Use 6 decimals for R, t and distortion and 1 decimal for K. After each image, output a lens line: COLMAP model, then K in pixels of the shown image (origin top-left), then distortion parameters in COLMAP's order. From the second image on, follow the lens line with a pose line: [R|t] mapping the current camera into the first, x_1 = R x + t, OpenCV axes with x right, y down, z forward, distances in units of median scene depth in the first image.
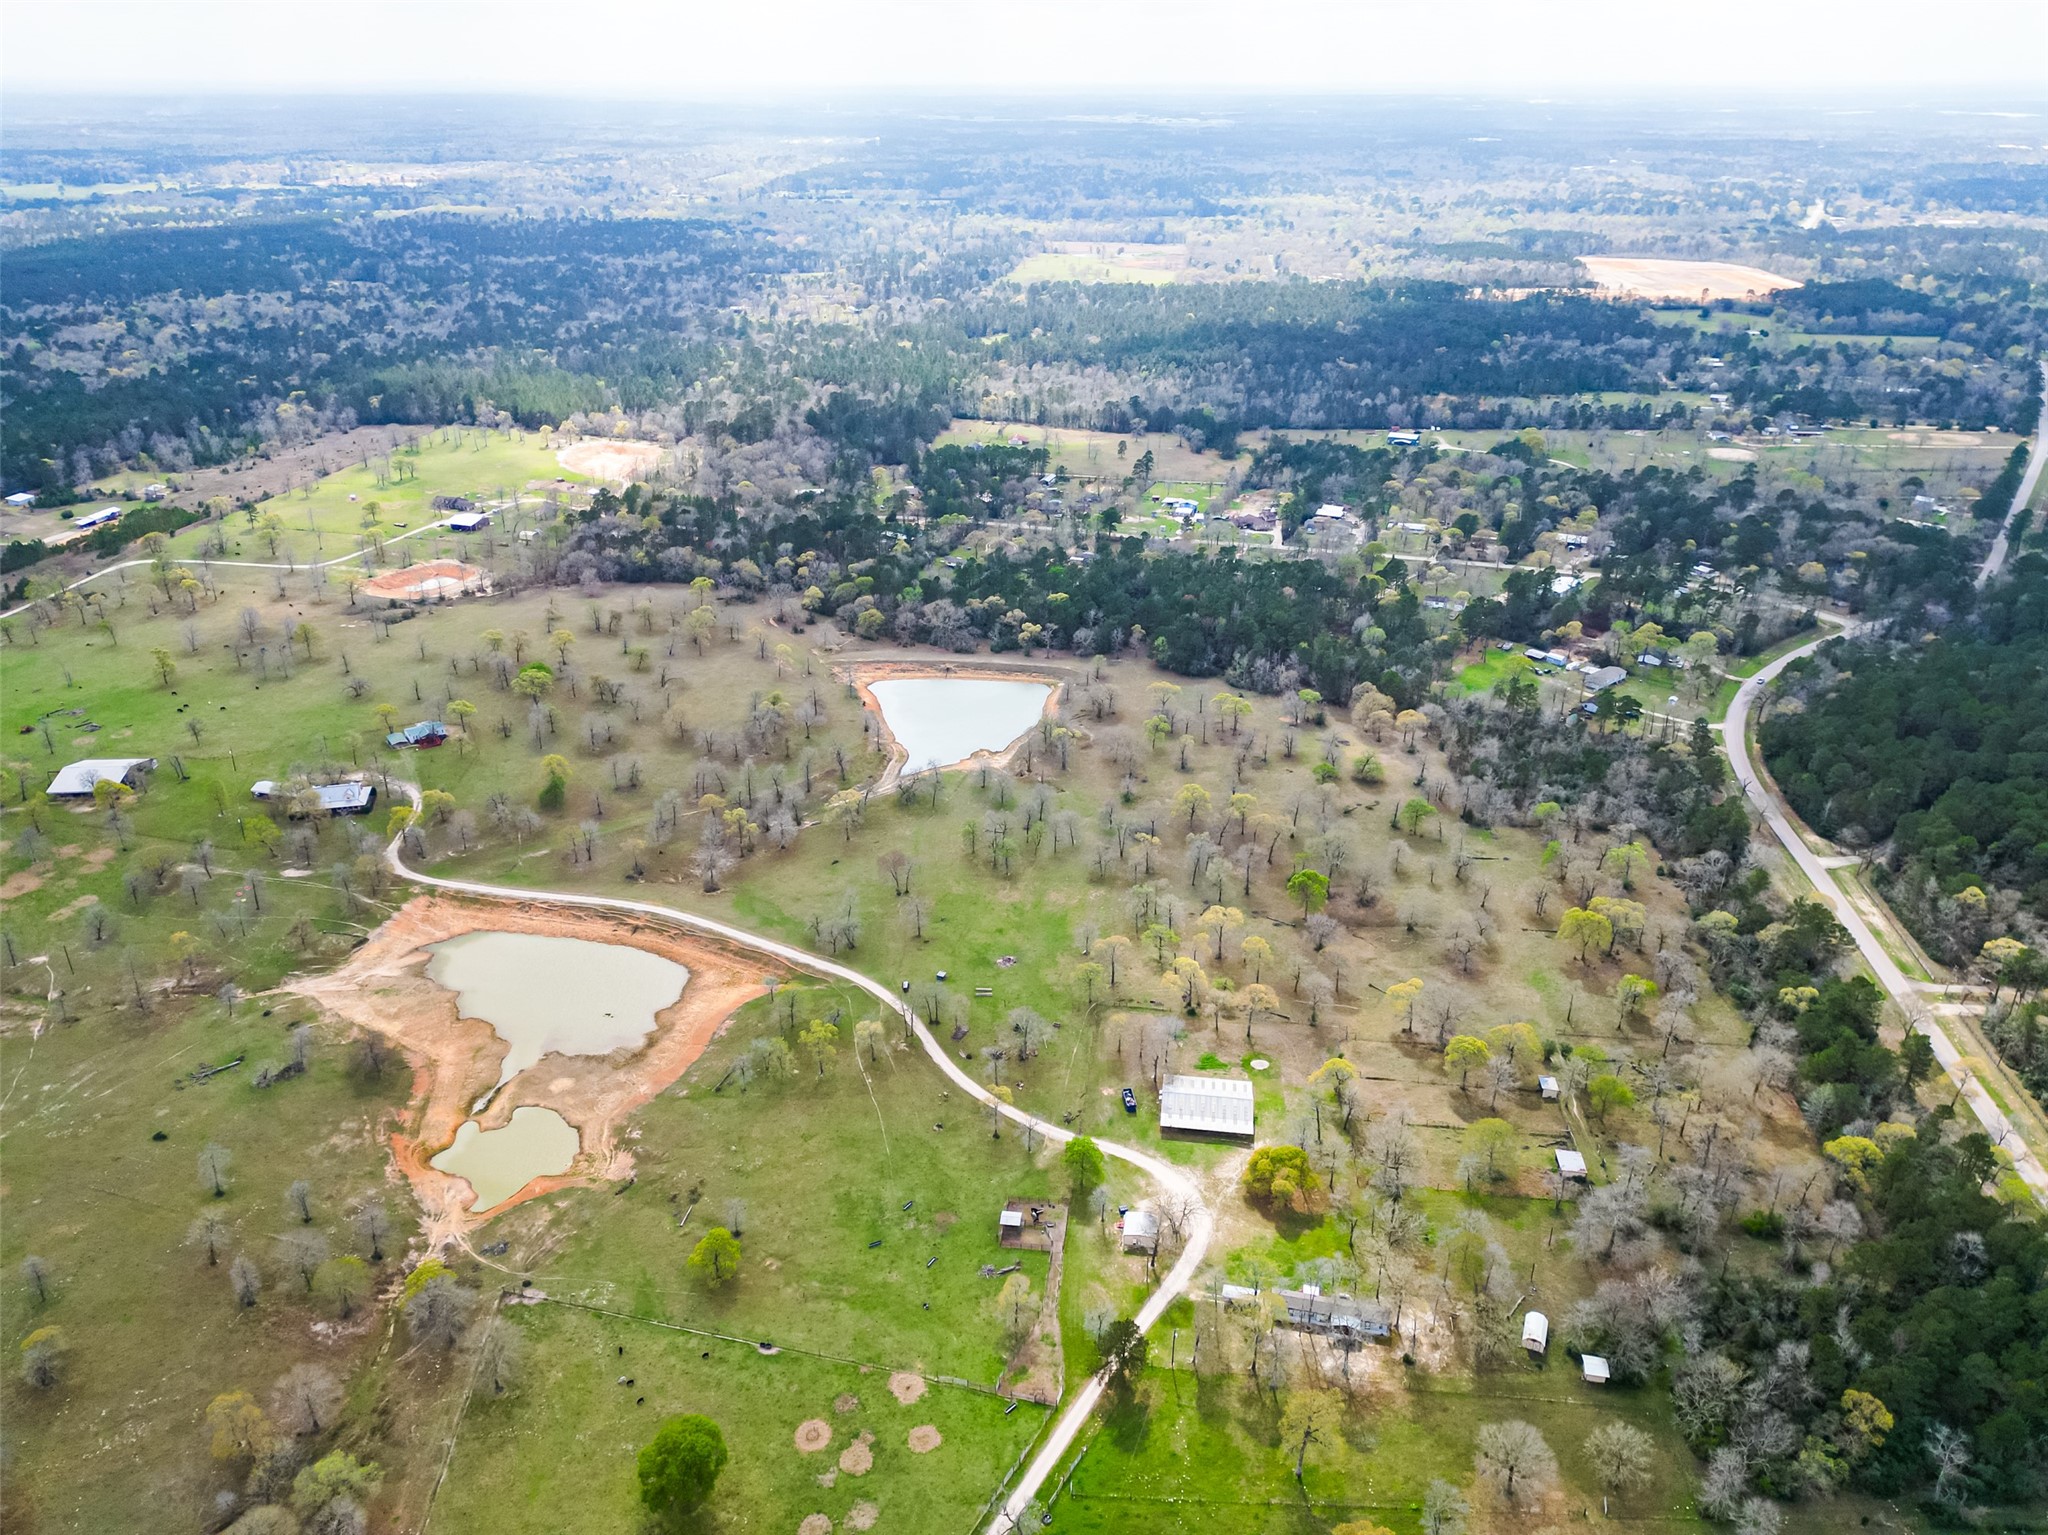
lens RADIAL K [[1428.0, 0, 1019.7], [0, 1428.0, 769.3], [0, 0, 1]] dist [0.073162, -0.067467]
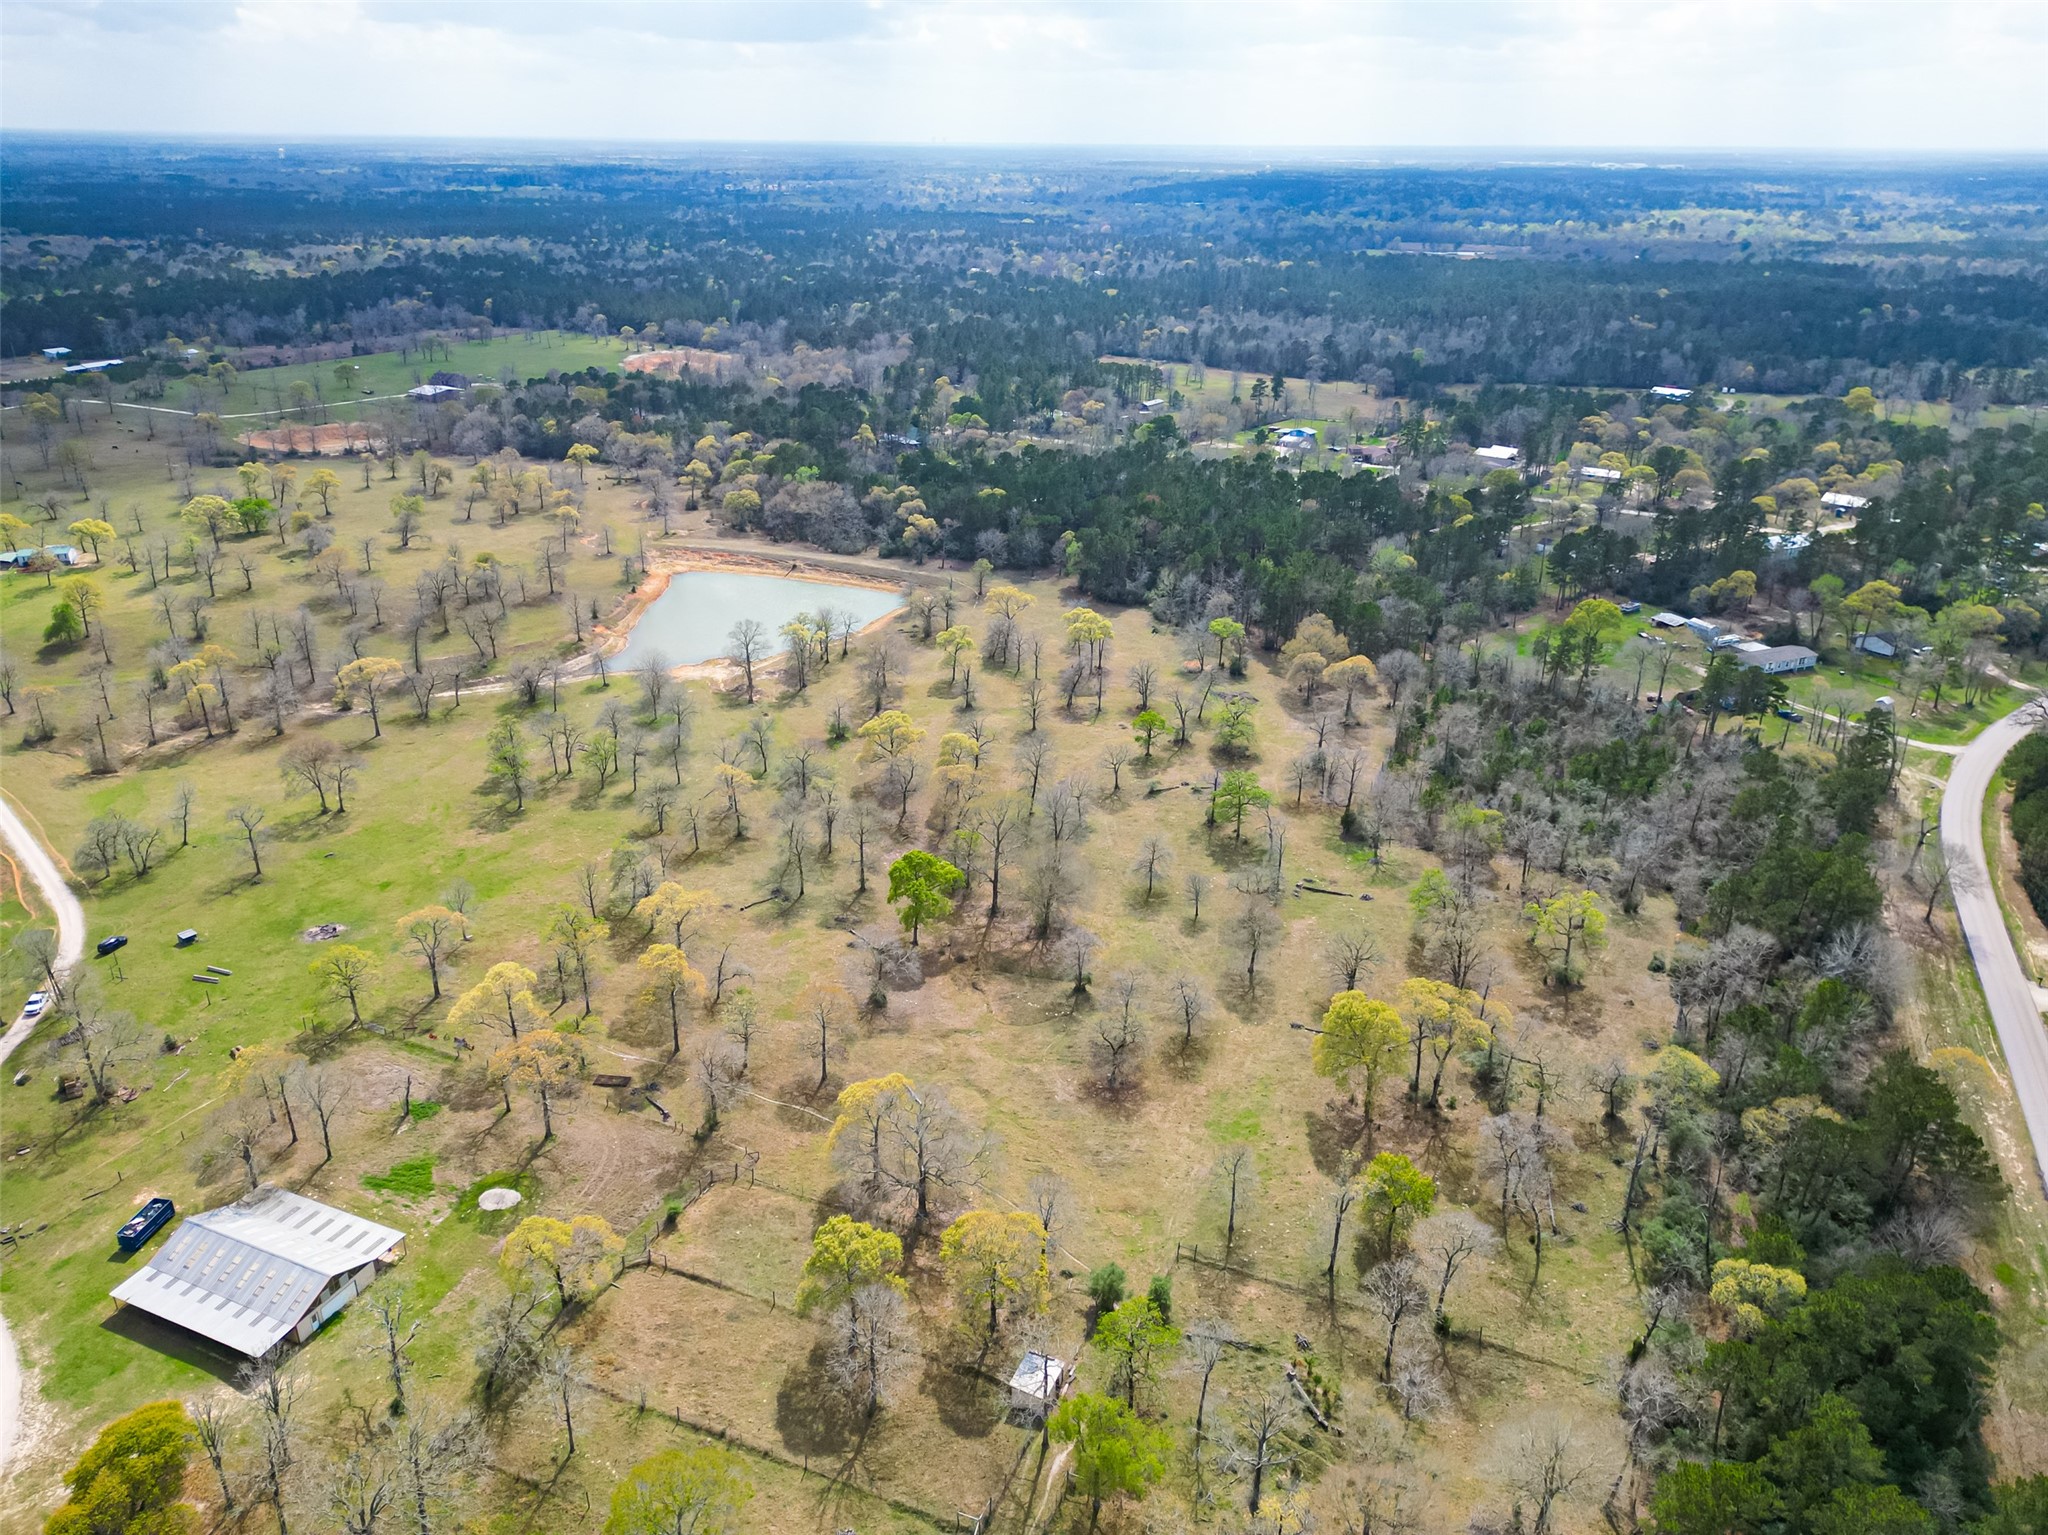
lens RADIAL K [[1428.0, 0, 1019.7], [0, 1428.0, 769.3], [0, 0, 1]] dist [0.073162, -0.067467]
pose [[0.960022, 0.119432, -0.253166, 0.259283], [-0.128957, 0.991421, -0.021307, 0.032426], [0.248450, 0.053103, 0.967188, 0.344671]]
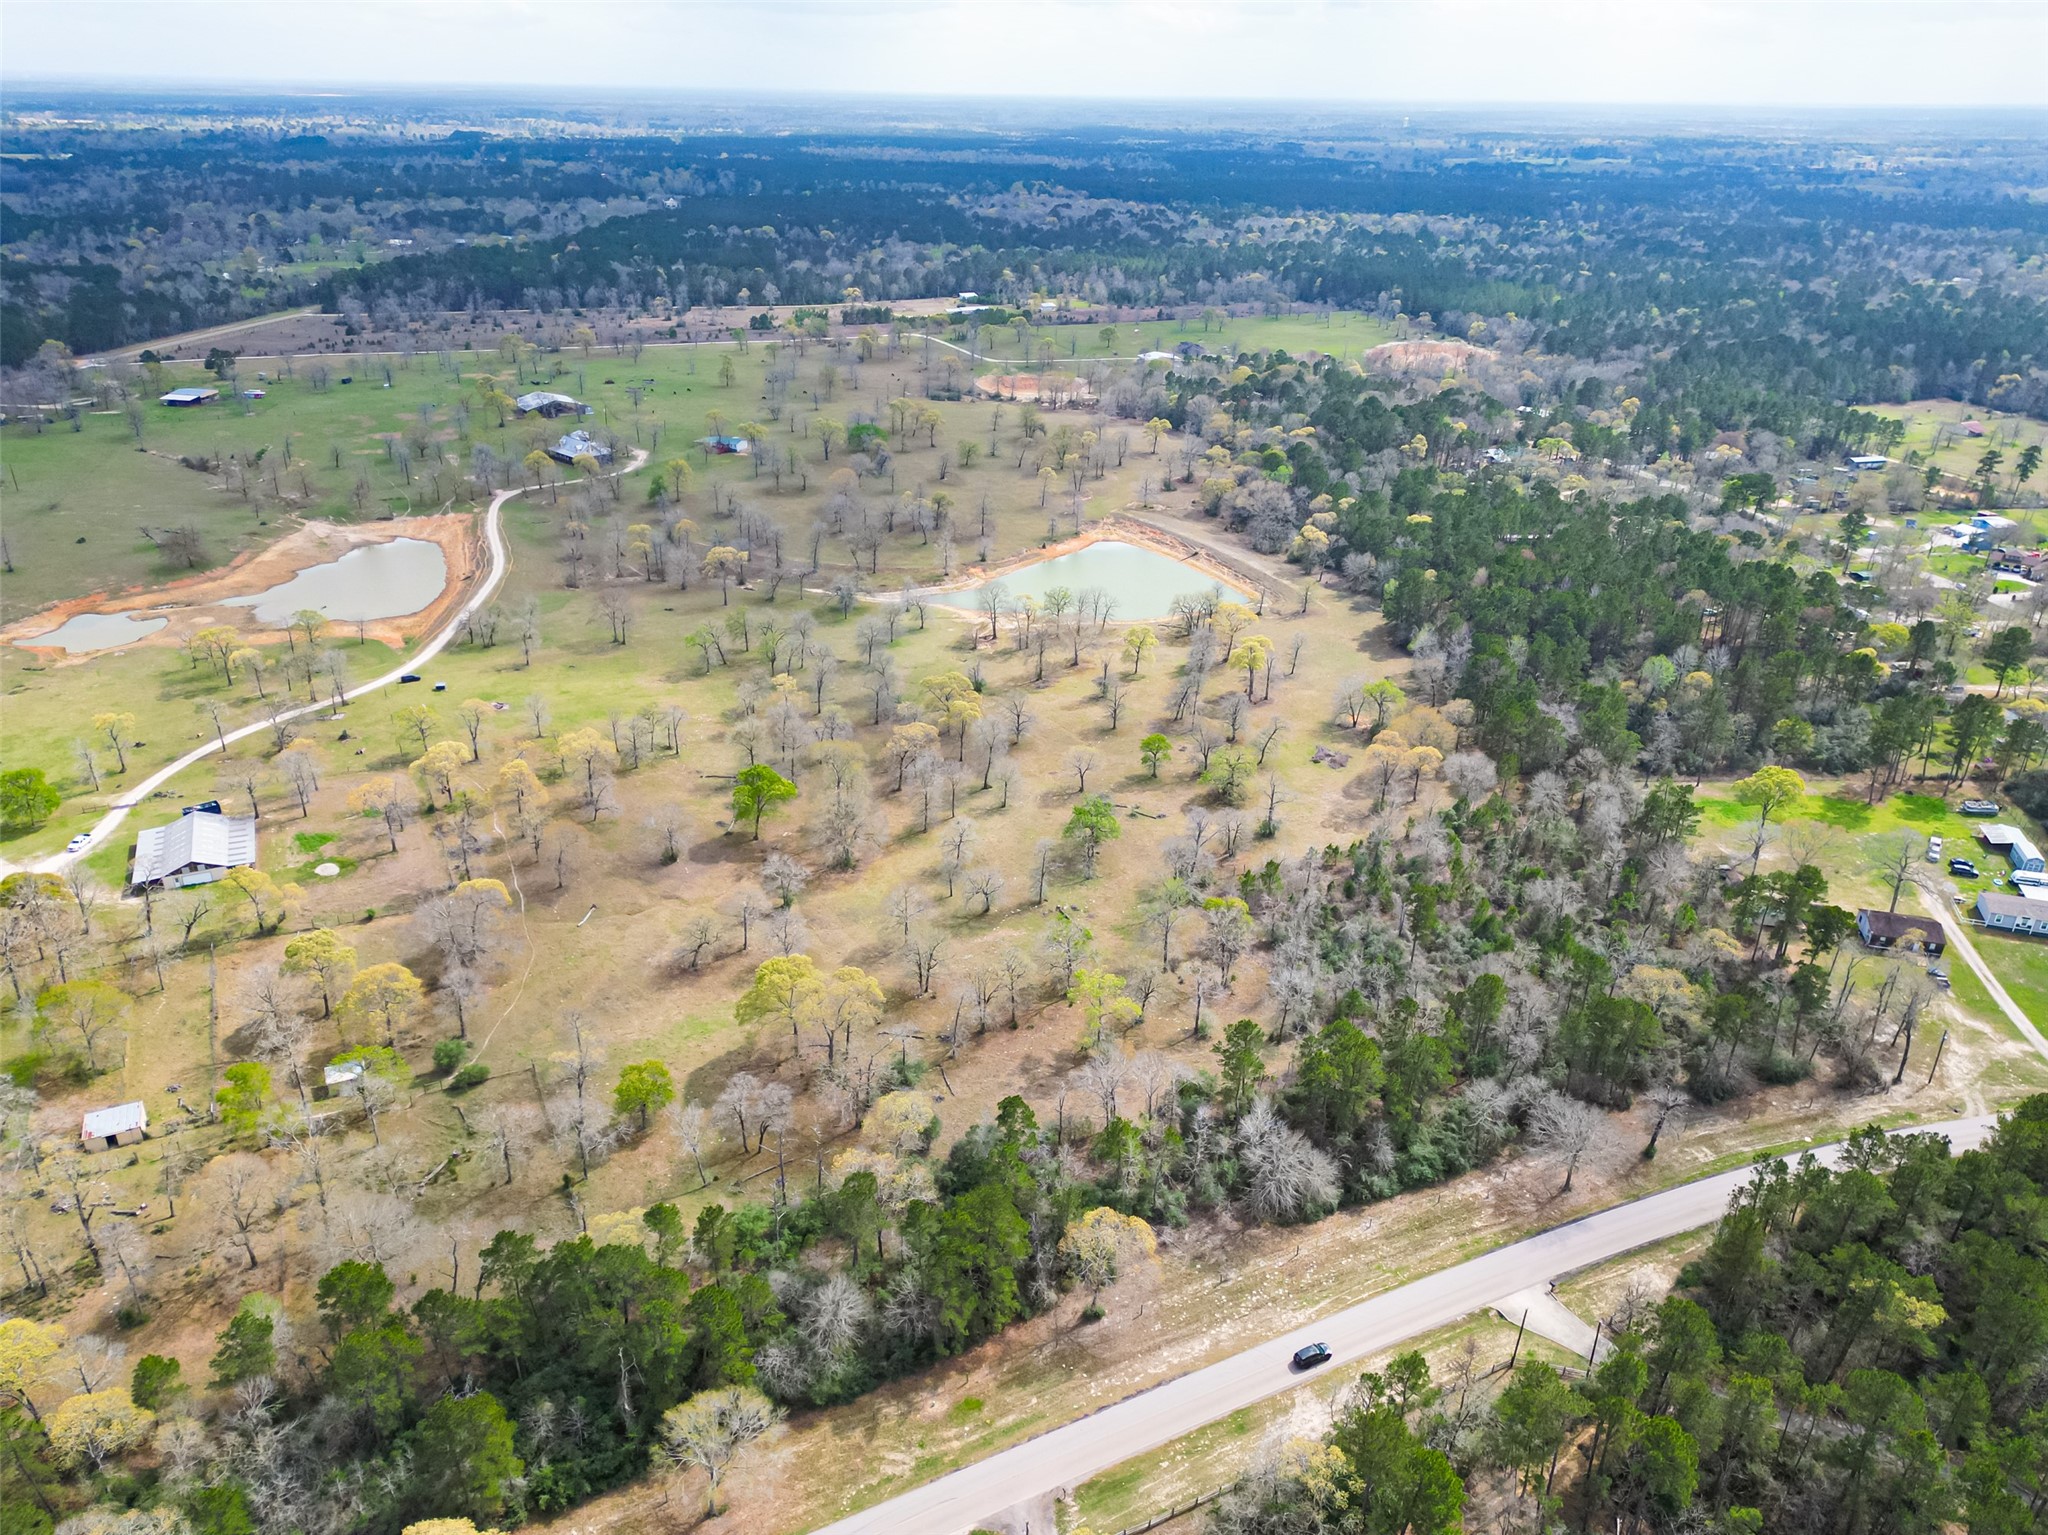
lens RADIAL K [[1428.0, 0, 1019.7], [0, 1428.0, 769.3], [0, 0, 1]] dist [0.073162, -0.067467]
pose [[0.546382, 0.365366, -0.753641, 0.537596], [-0.377581, 0.910656, 0.167745, -0.059071], [0.747596, 0.192907, 0.635521, 0.468485]]
